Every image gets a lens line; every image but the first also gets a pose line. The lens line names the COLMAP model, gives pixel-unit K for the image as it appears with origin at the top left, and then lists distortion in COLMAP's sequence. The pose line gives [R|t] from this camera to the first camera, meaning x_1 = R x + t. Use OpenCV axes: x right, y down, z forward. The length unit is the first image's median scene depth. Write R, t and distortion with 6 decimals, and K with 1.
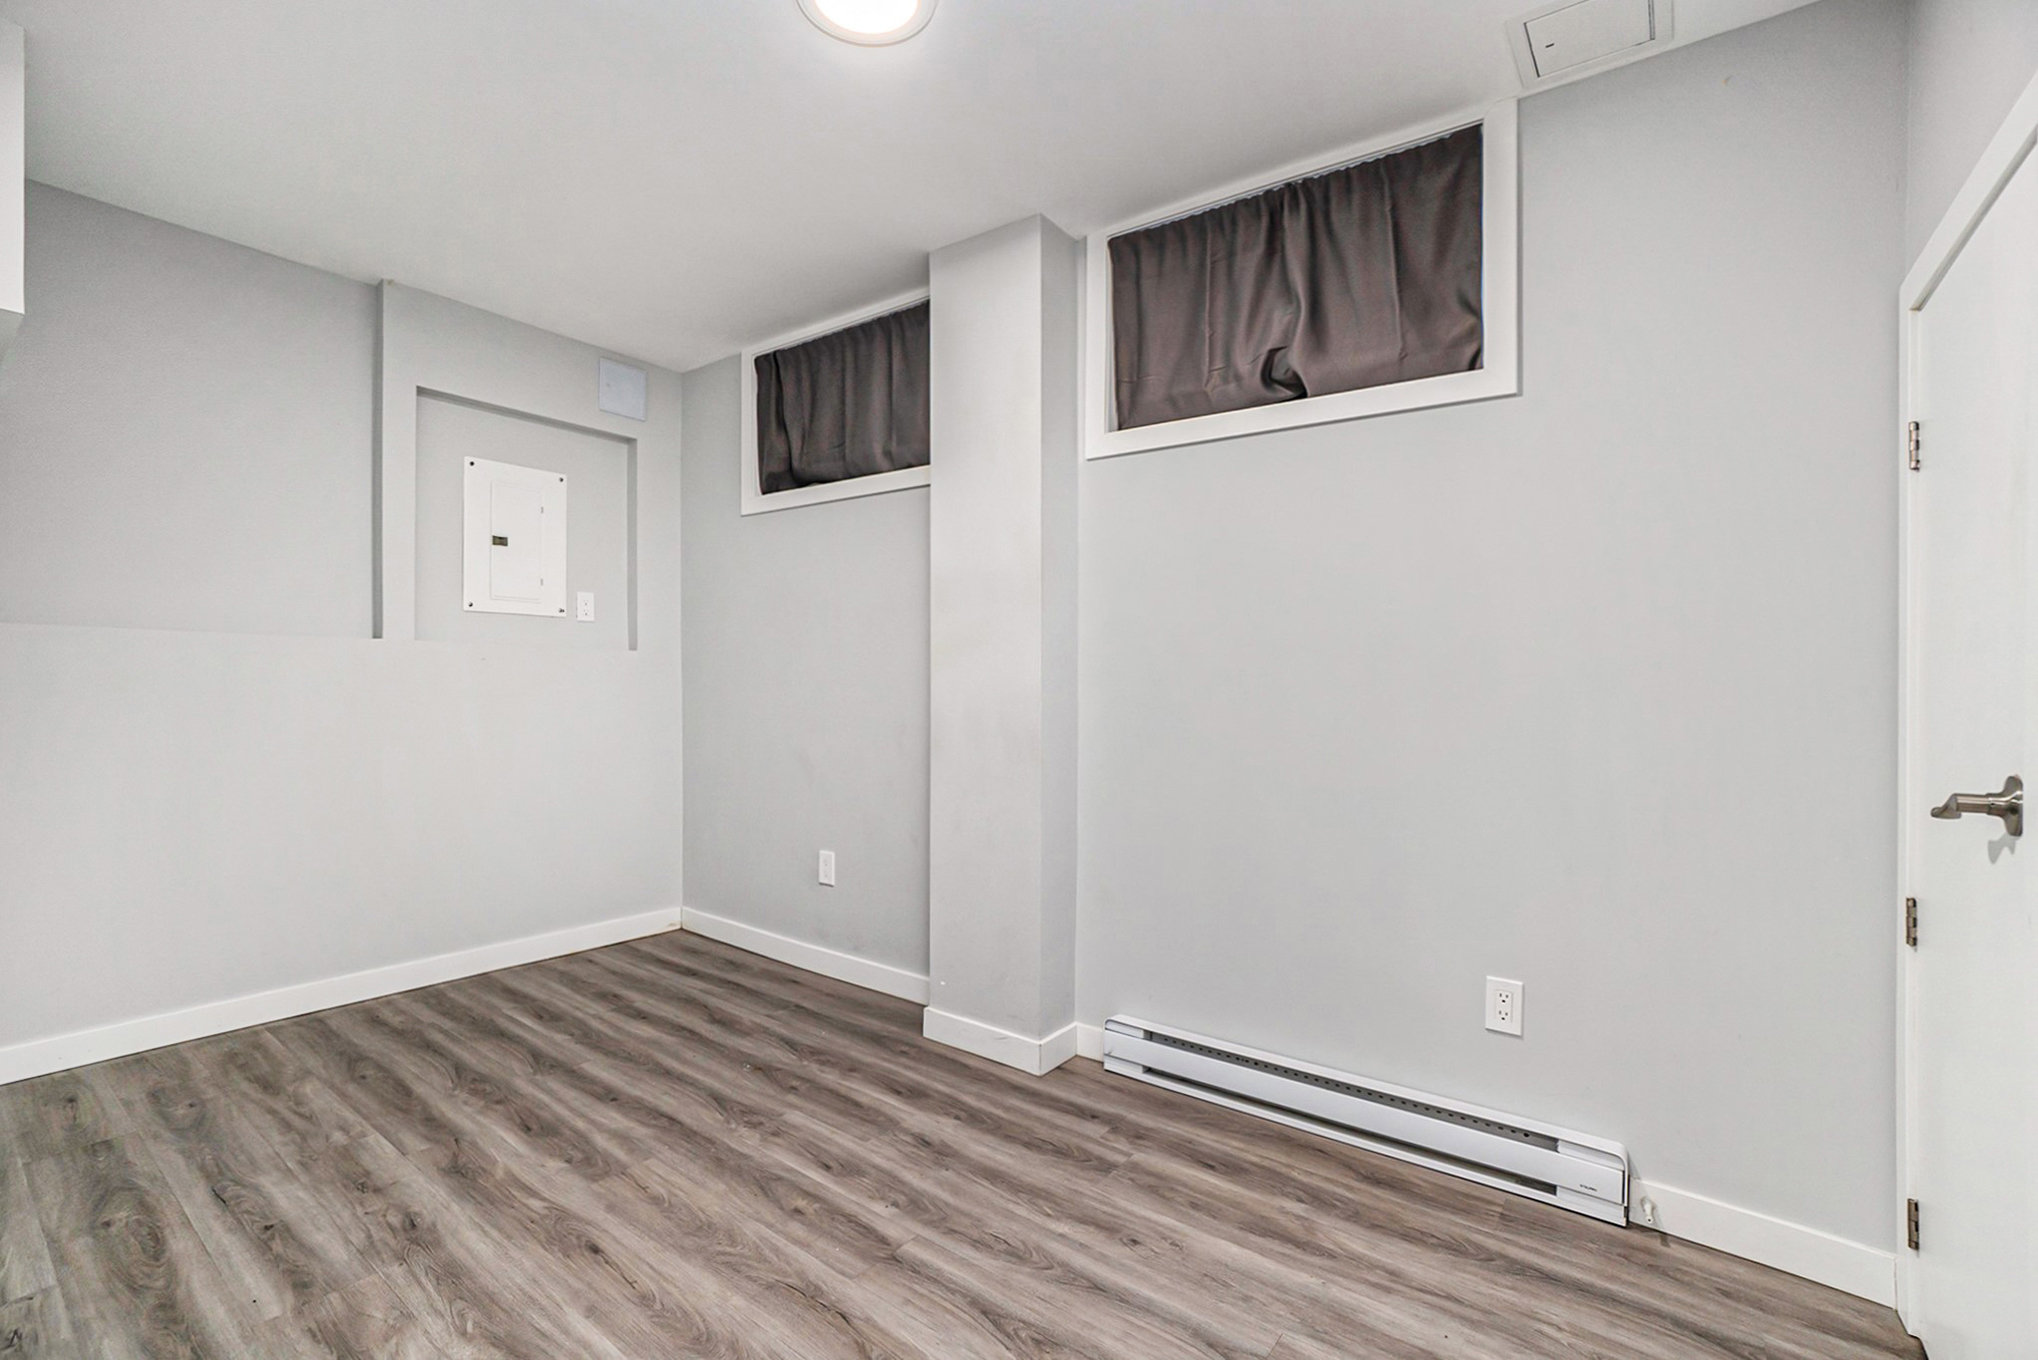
lens RADIAL K [[992.4, 0, 1023.4], [0, 992.4, 675.1], [0, 0, 1]] dist [-0.013704, 0.001728]
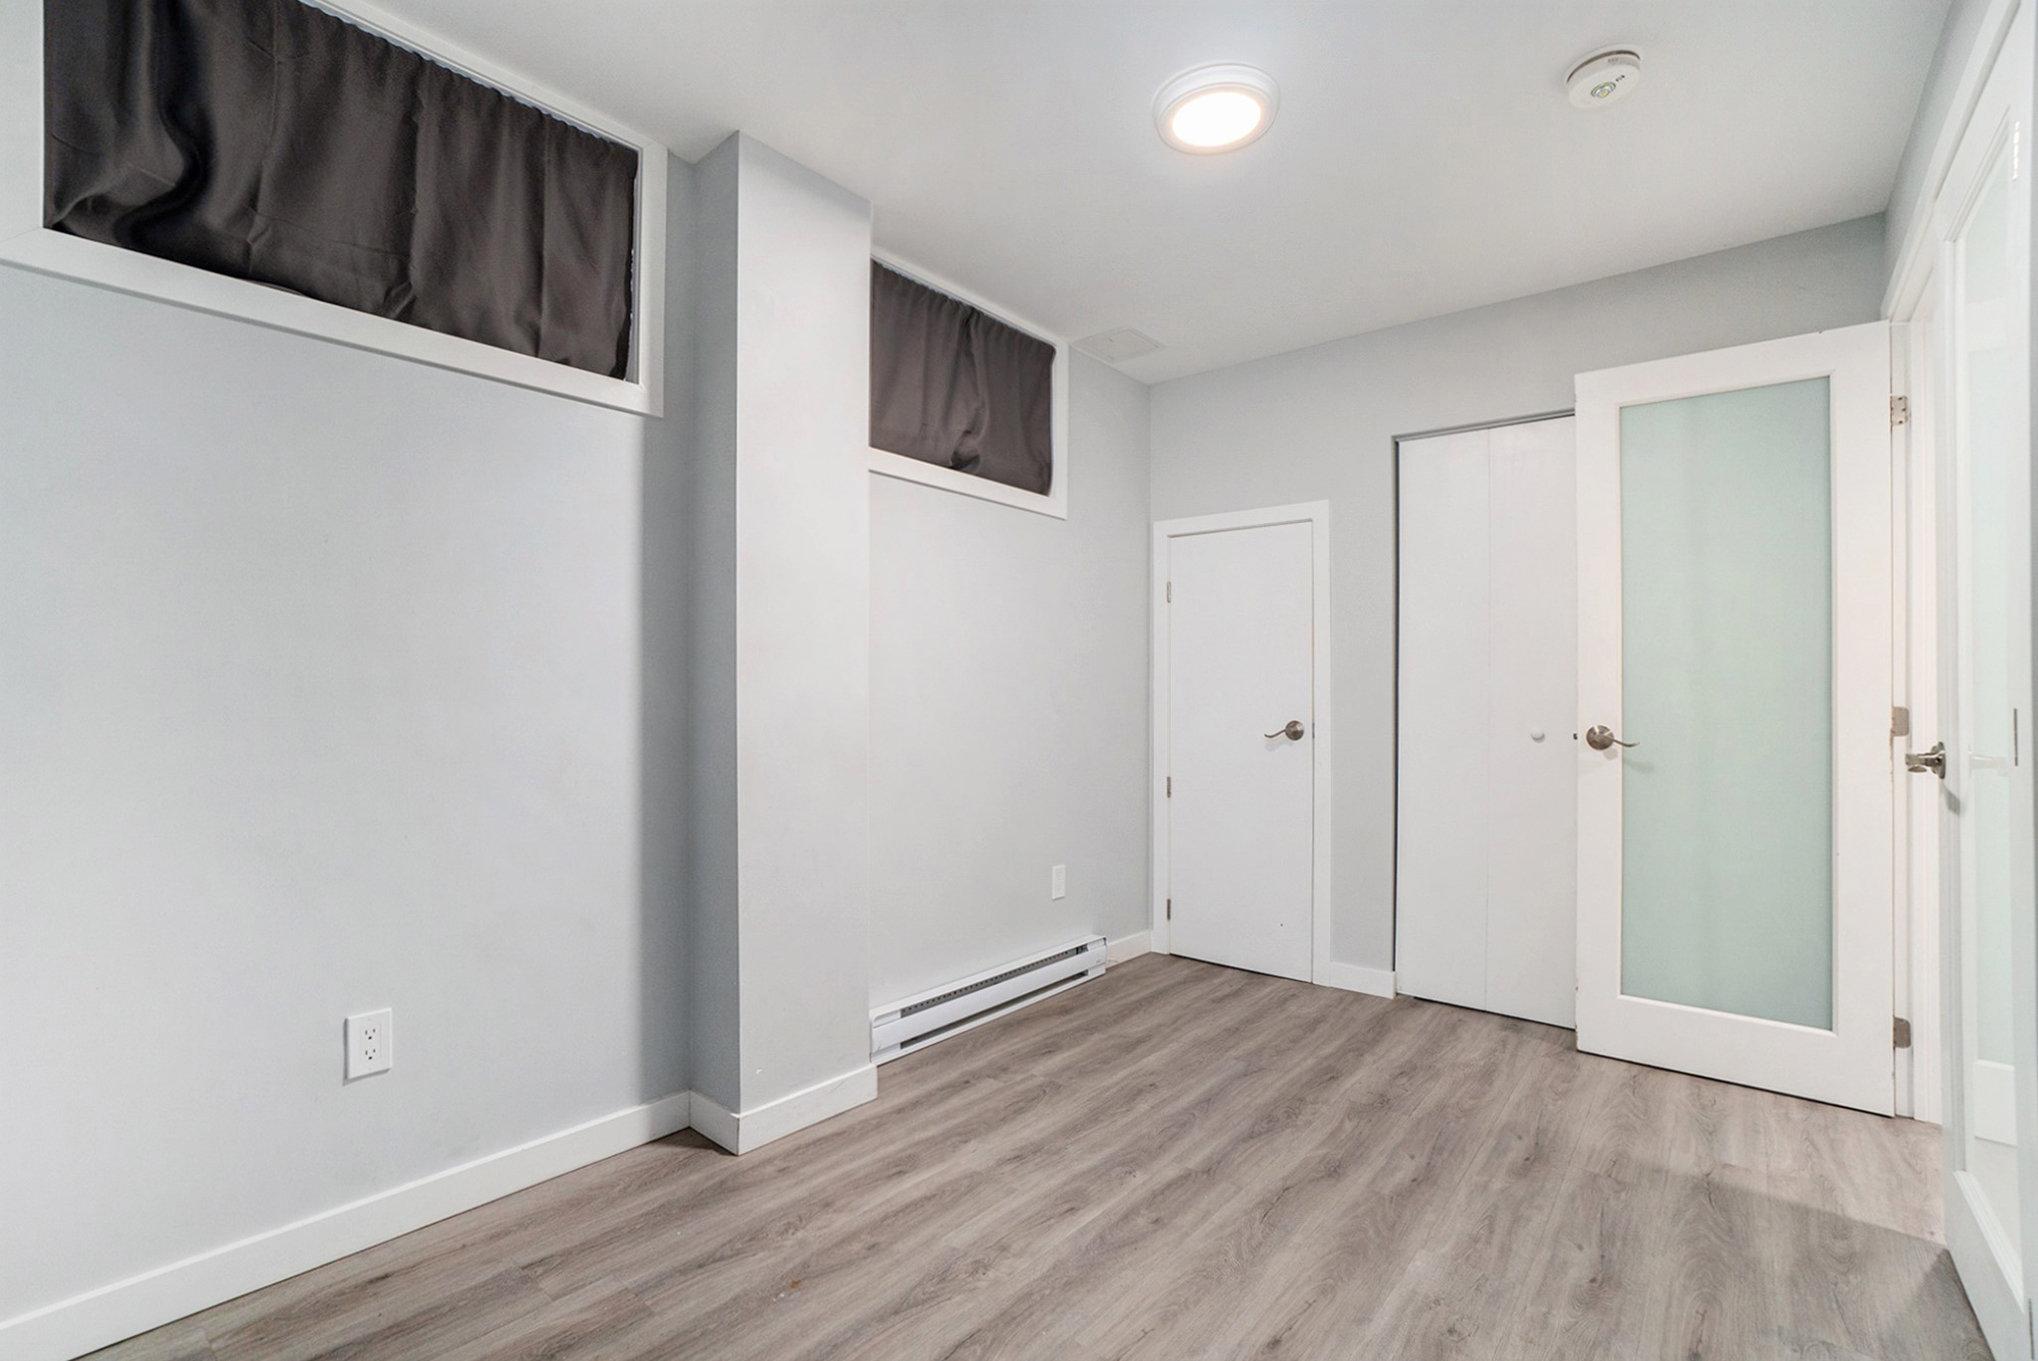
lens RADIAL K [[897.8, 0, 1018.1], [0, 897.8, 688.5], [0, 0, 1]] dist [-0.037075, 0.000420]
pose [[0.020693, -0.002401, 0.999783, -0.970021], [-0.015193, 0.999881, 0.002715, -0.000252], [-0.999670, -0.015246, 0.020654, 0.969168]]
